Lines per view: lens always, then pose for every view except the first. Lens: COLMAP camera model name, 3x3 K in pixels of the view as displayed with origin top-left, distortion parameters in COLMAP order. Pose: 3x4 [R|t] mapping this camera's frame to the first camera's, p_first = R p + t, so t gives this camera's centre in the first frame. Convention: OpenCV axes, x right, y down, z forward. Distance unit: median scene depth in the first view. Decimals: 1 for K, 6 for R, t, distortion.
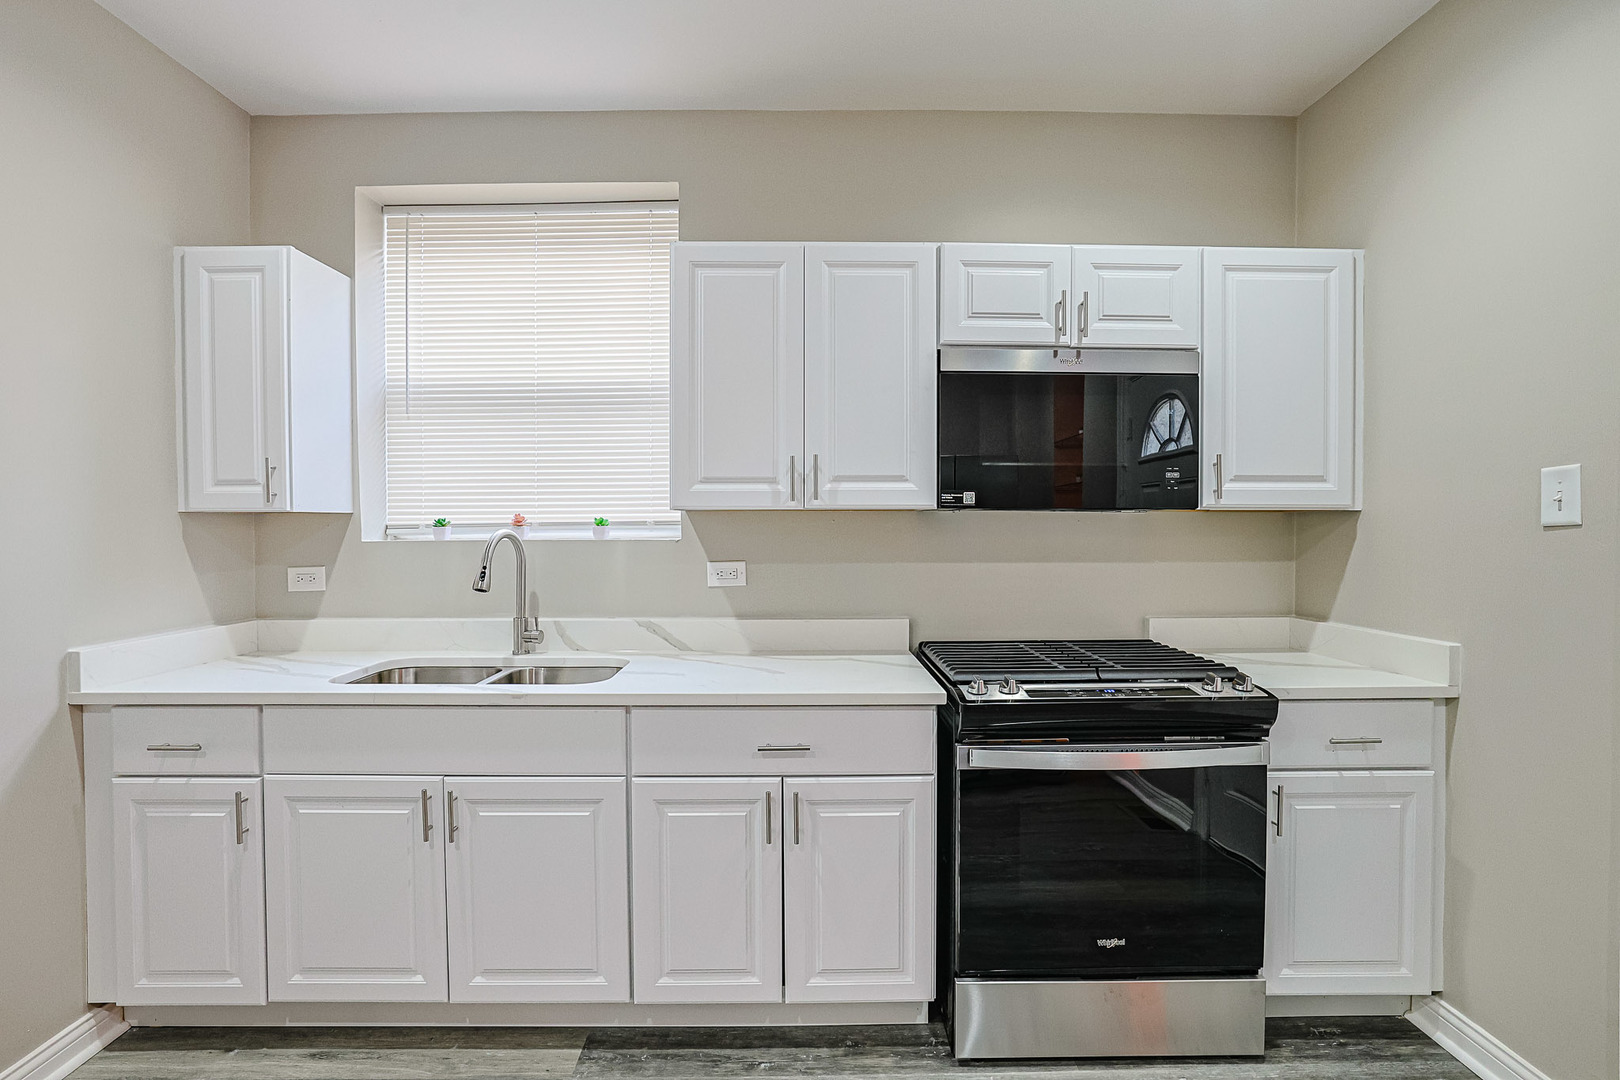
lens RADIAL K [[774.7, 0, 810.0], [0, 774.7, 540.0], [0, 0, 1]] dist [-0.042246, 0.017773]
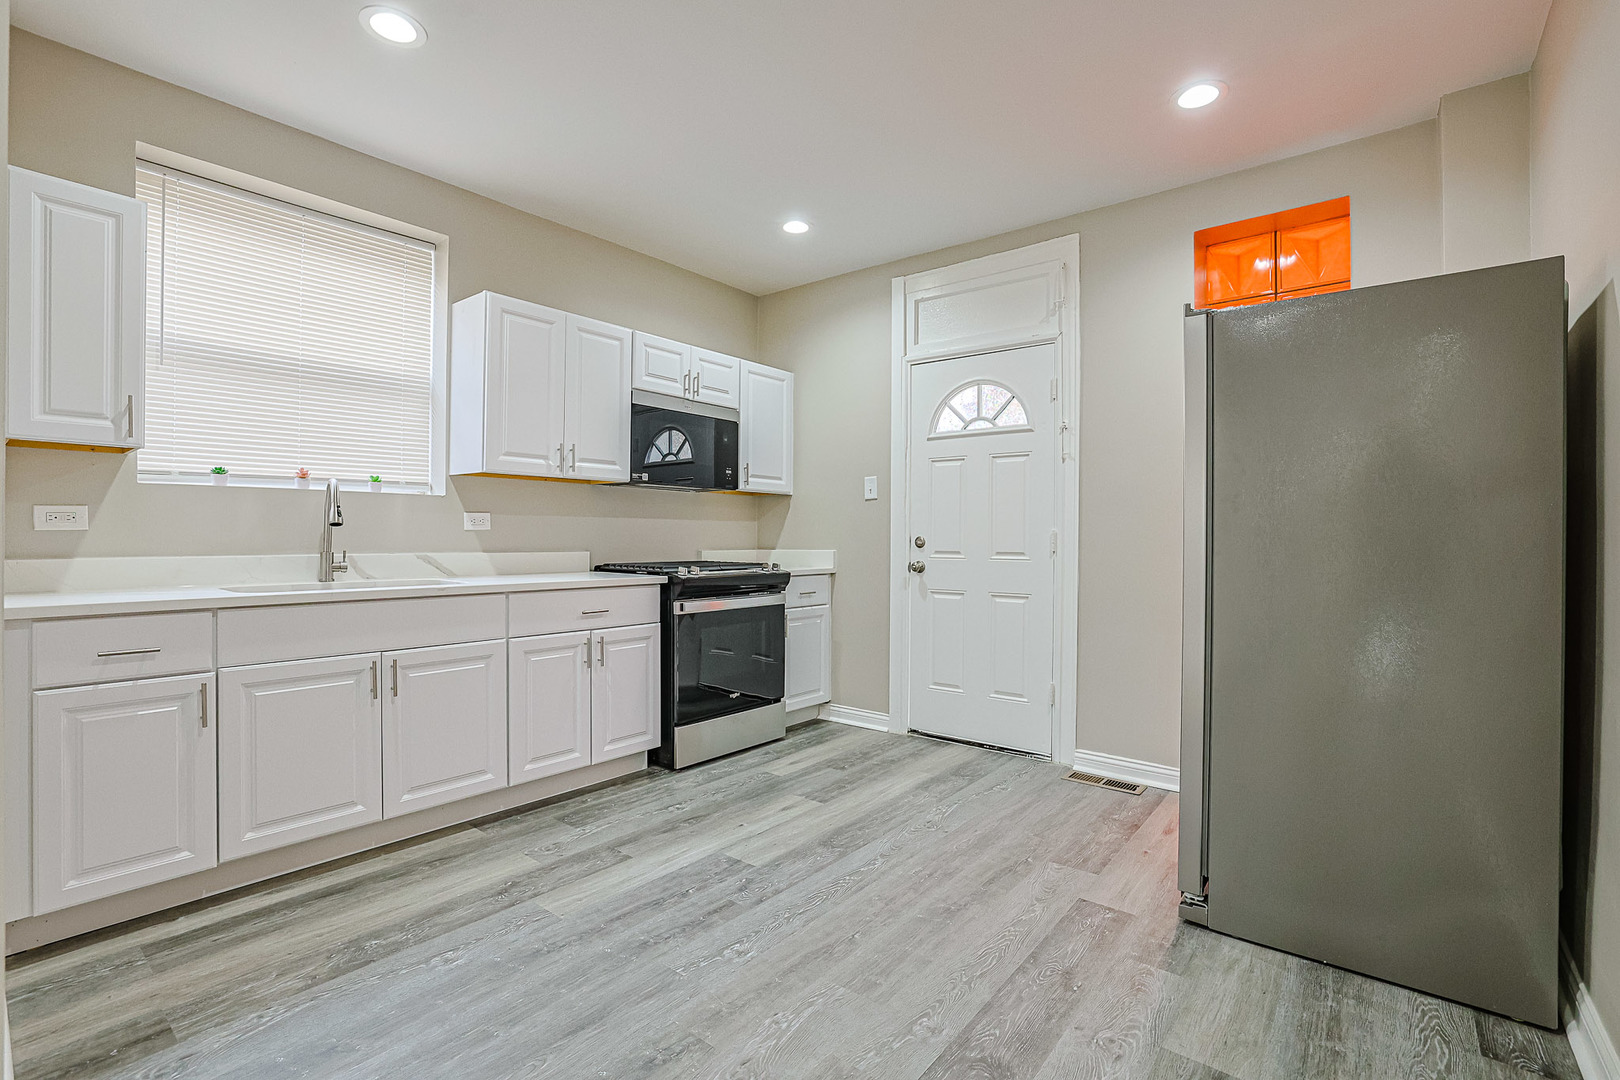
lens RADIAL K [[735.3, 0, 802.6], [0, 735.3, 538.4], [0, 0, 1]] dist [-0.049547, 0.017812]
pose [[0.645467, 0.003611, 0.763779, -0.851682], [0.008340, 0.999896, -0.011775, 0.110418], [-0.763742, 0.013971, 0.645370, -0.359364]]
